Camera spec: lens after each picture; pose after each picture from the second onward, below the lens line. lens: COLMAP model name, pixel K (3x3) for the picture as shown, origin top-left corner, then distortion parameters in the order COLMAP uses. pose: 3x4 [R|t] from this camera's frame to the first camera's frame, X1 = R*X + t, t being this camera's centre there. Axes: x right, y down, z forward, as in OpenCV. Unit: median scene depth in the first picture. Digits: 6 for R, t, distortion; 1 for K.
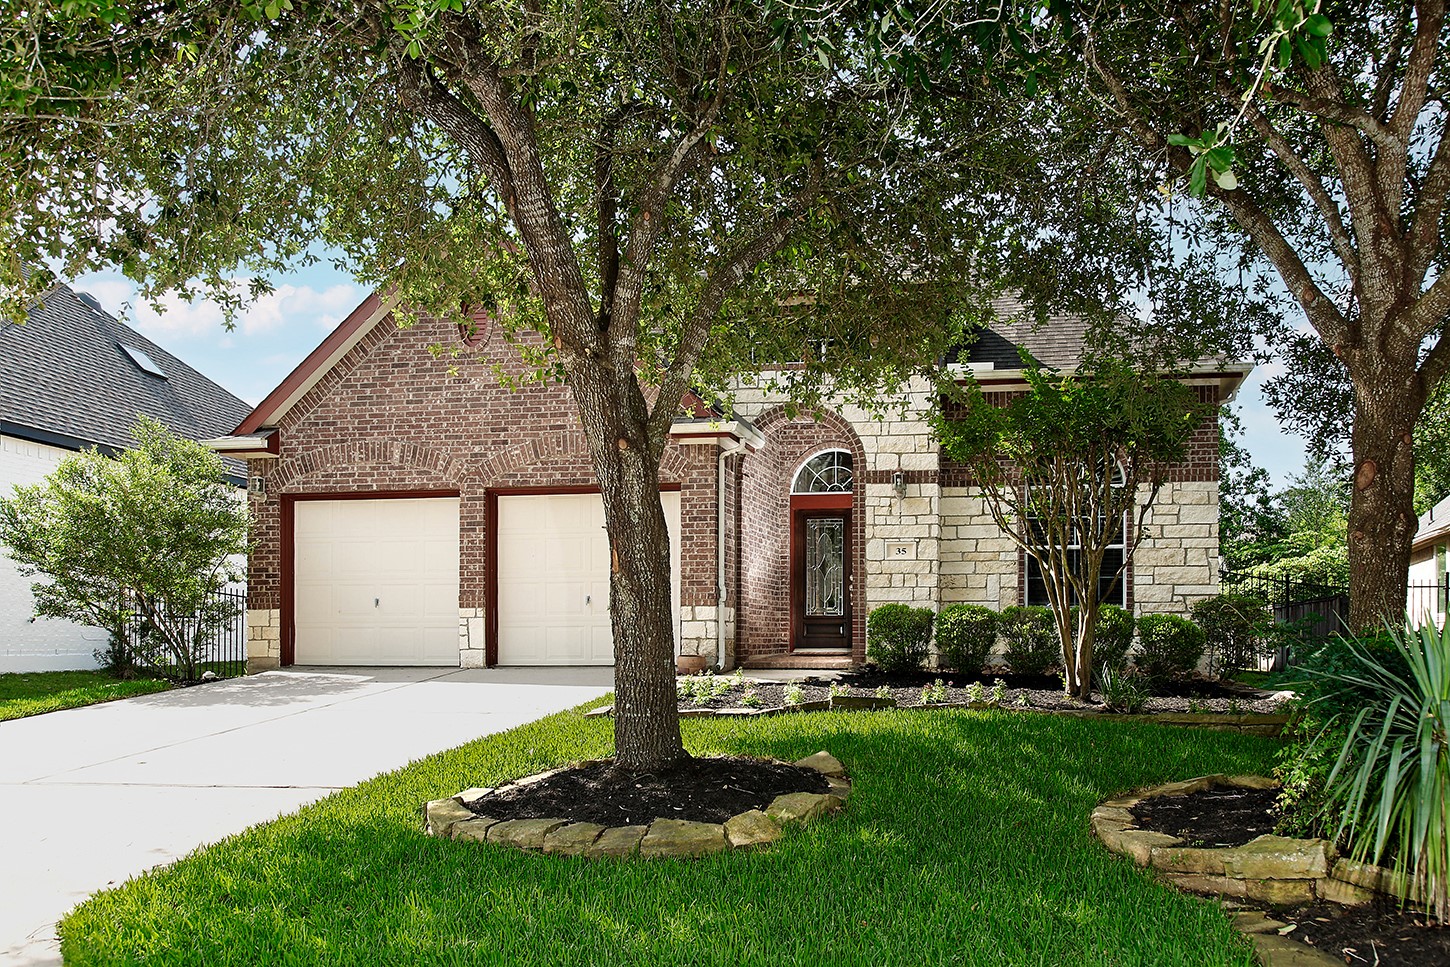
lens RADIAL K [[1169.2, 0, 725.7], [0, 1169.2, 484.0], [0, 0, 1]] dist [0.010940, 0.000512]
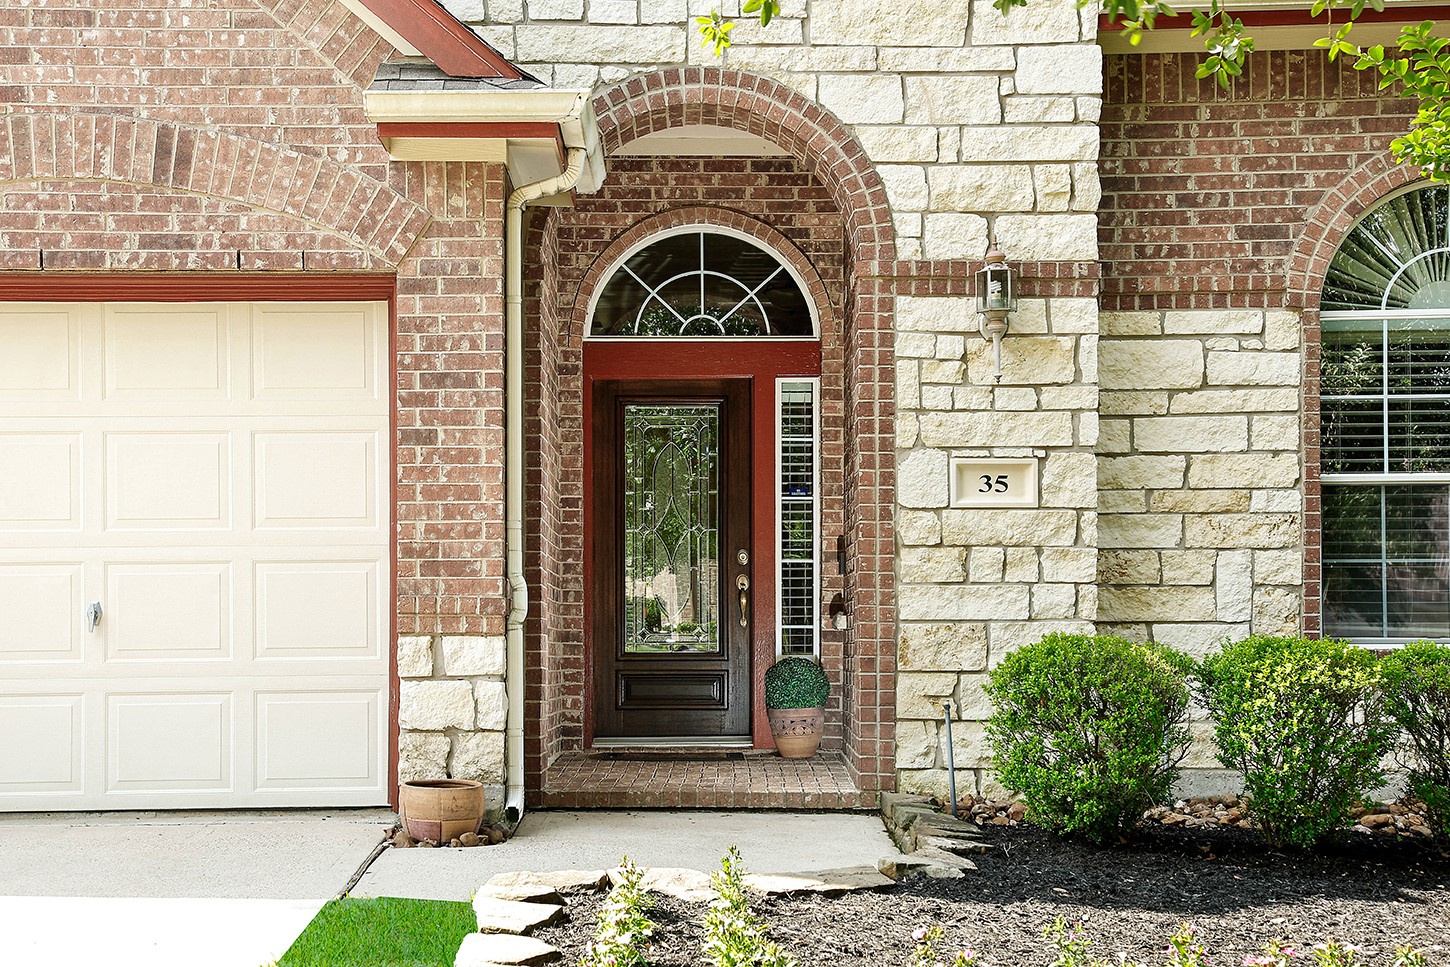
lens RADIAL K [[2540.3, 0, 724.8], [0, 2540.3, 488.2], [0, 0, 1]] dist [0.277319, 0.000000]
pose [[0.983369, 0.012271, 0.181203, -0.074516], [-0.021804, 0.998475, 0.050712, 0.020464], [-0.180305, -0.053819, 0.982137, 0.238808]]
